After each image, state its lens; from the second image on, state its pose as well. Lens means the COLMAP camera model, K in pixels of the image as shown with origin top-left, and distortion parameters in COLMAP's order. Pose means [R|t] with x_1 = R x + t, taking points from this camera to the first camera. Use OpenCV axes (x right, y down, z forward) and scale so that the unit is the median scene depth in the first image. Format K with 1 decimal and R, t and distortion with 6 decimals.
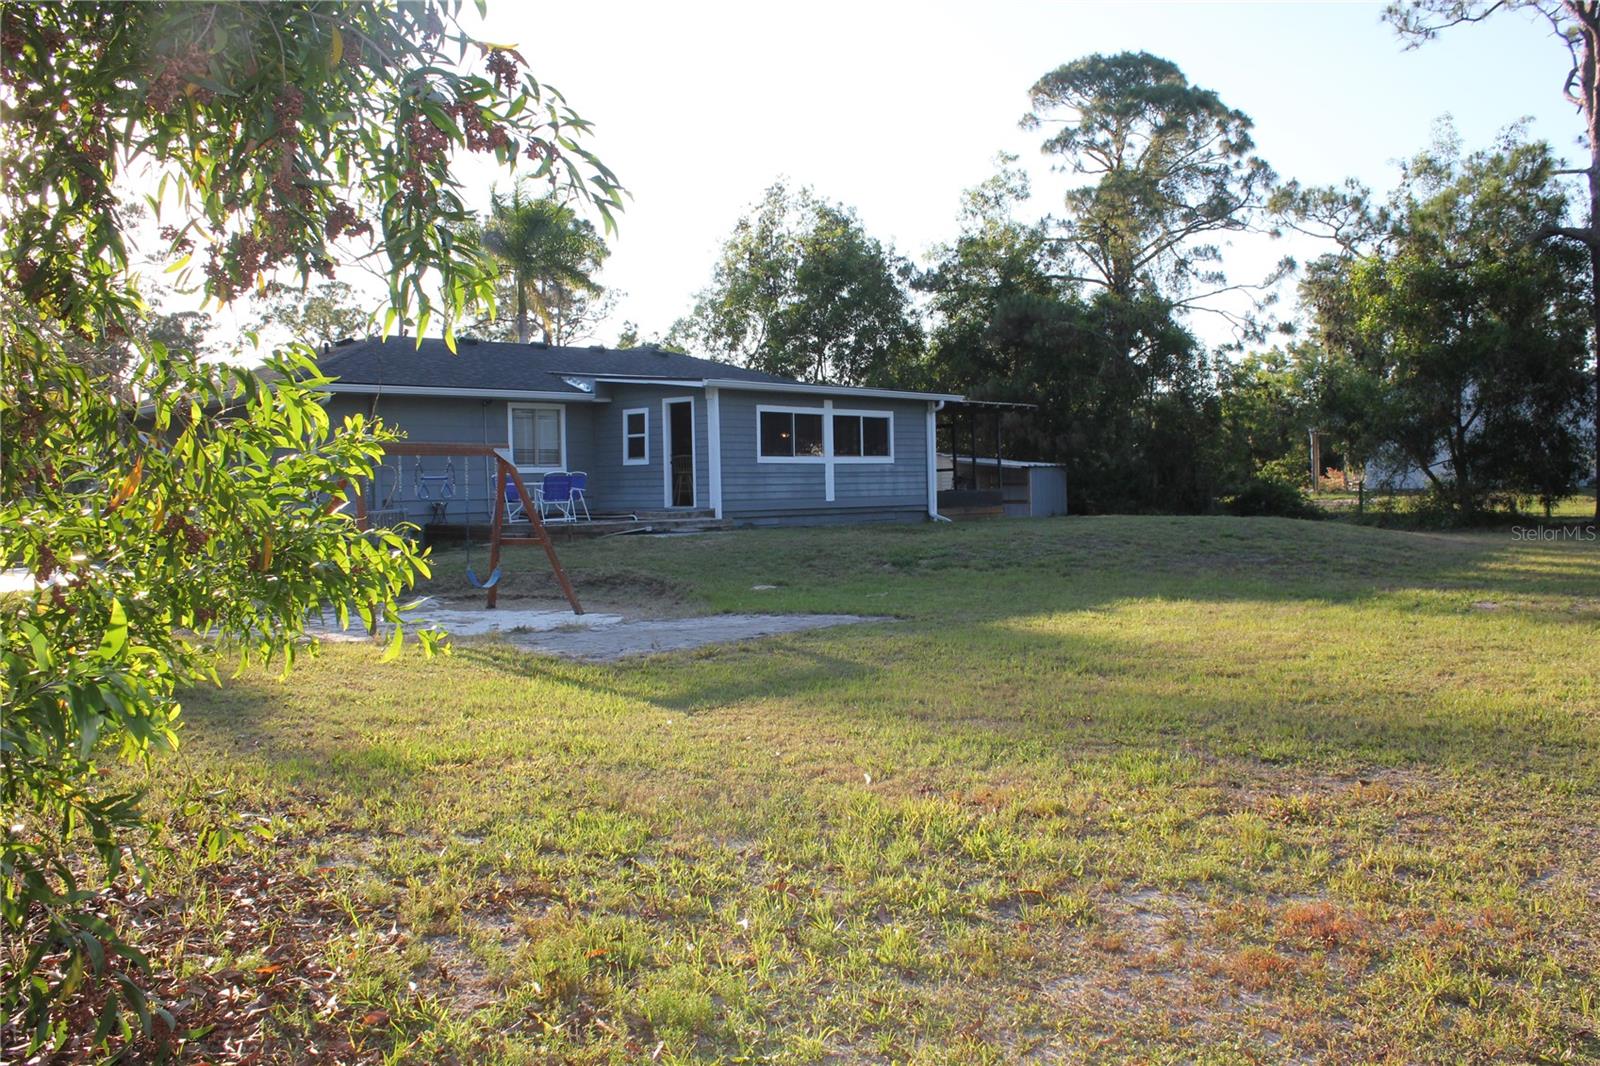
lens RADIAL K [[1346.3, 0, 800.0], [0, 1346.3, 533.0], [0, 0, 1]] dist [-0.148231, 0.134127]
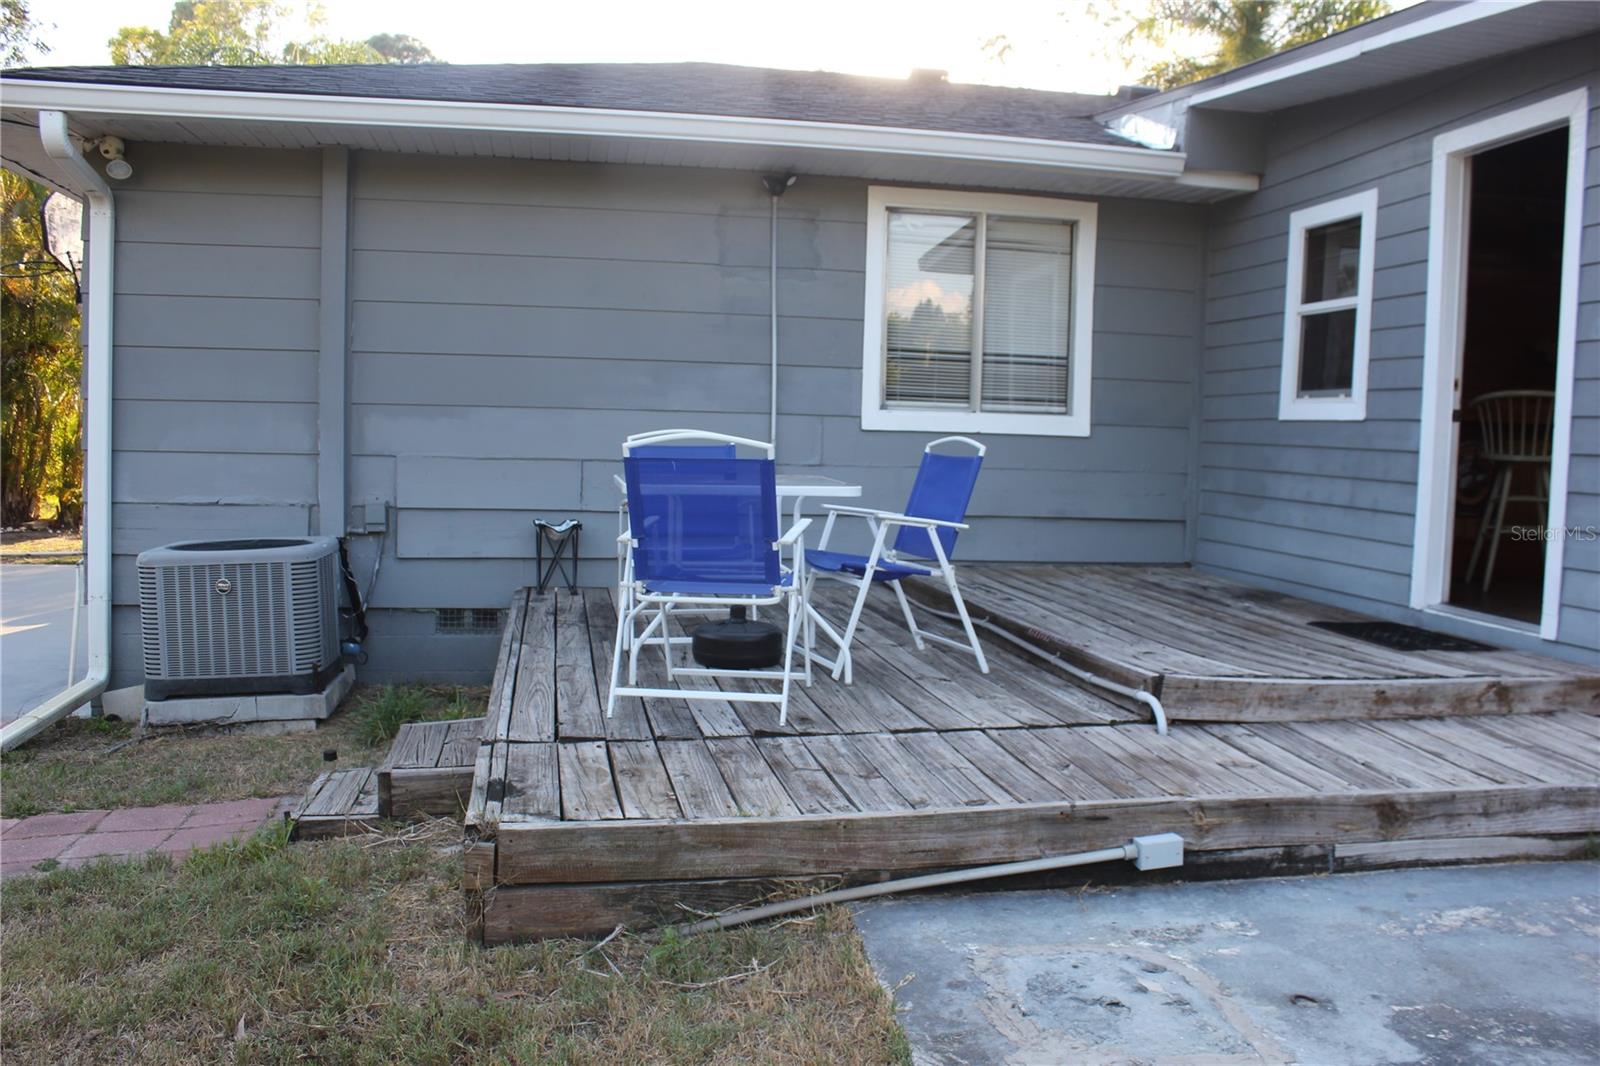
lens RADIAL K [[1346.3, 0, 800.0], [0, 1346.3, 533.0], [0, 0, 1]] dist [-0.148231, 0.134127]
pose [[0.810545, 0.085607, -0.579385, -0.053842], [-0.062800, 0.996260, 0.059347, -0.037331], [0.582299, -0.011718, 0.812890, 0.725623]]
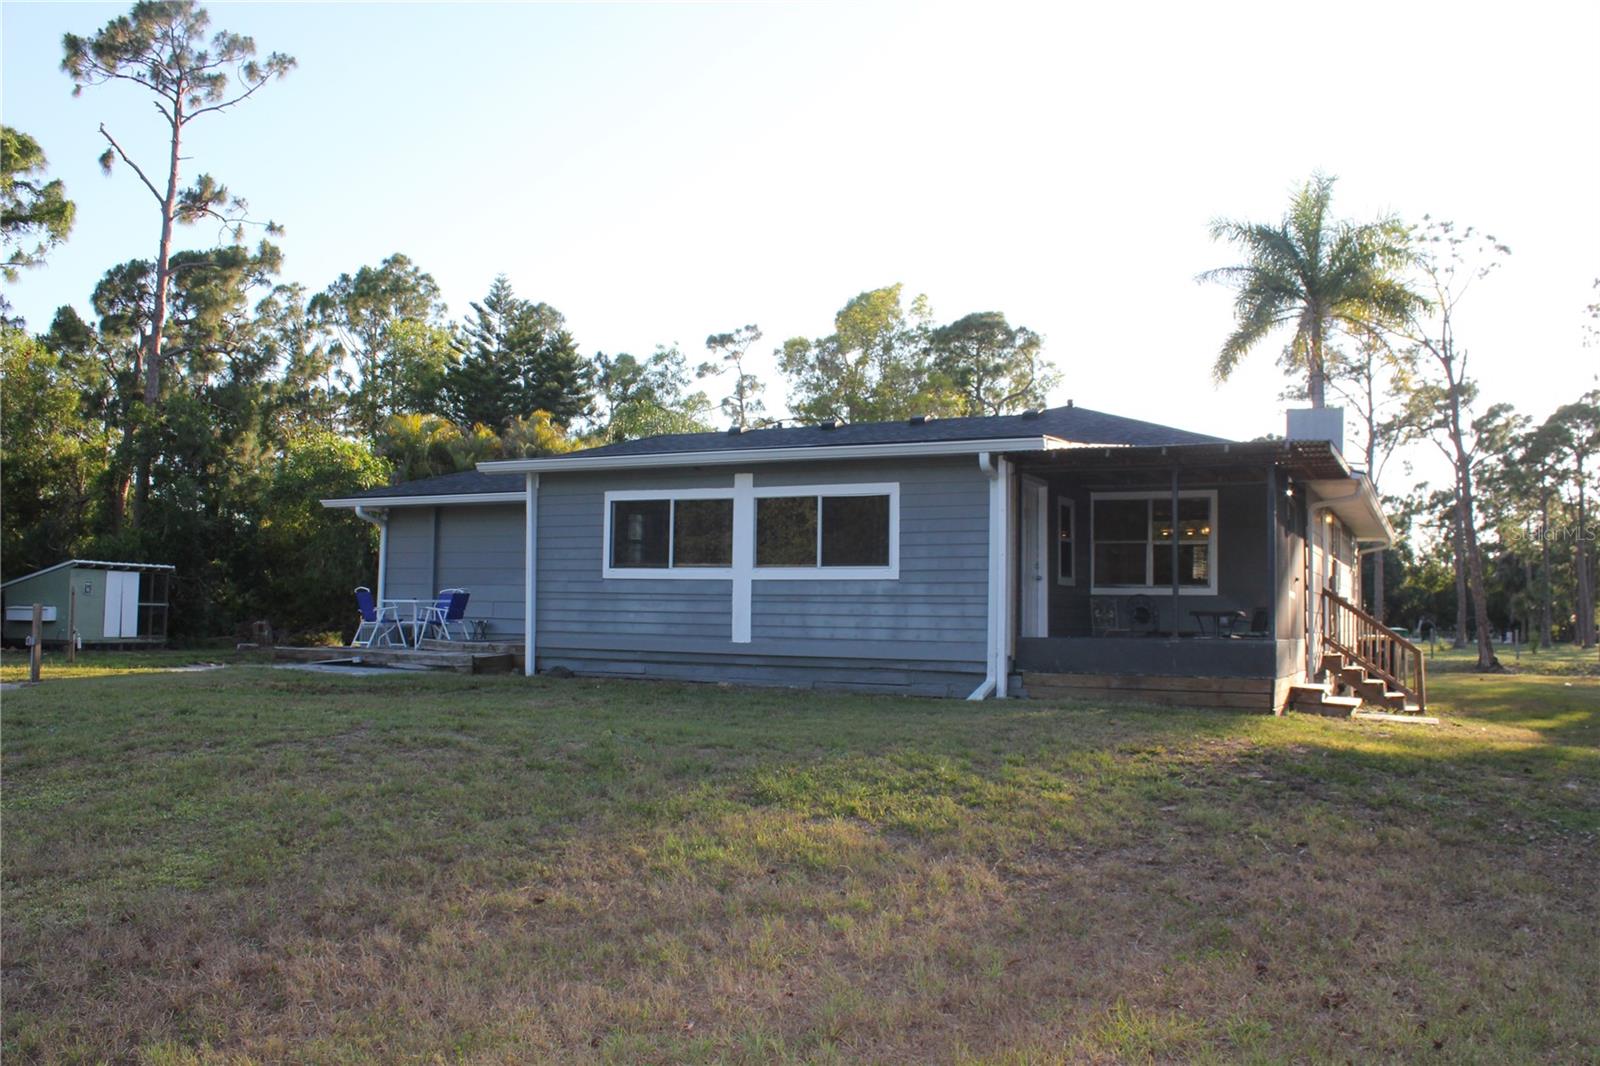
lens RADIAL K [[1346.3, 0, 800.0], [0, 1346.3, 533.0], [0, 0, 1]] dist [-0.148231, 0.134127]
pose [[0.278620, -0.027025, -0.960021, 0.608469], [-0.048336, 0.997943, -0.042121, -0.049103], [0.959184, 0.058139, 0.276740, 0.870630]]
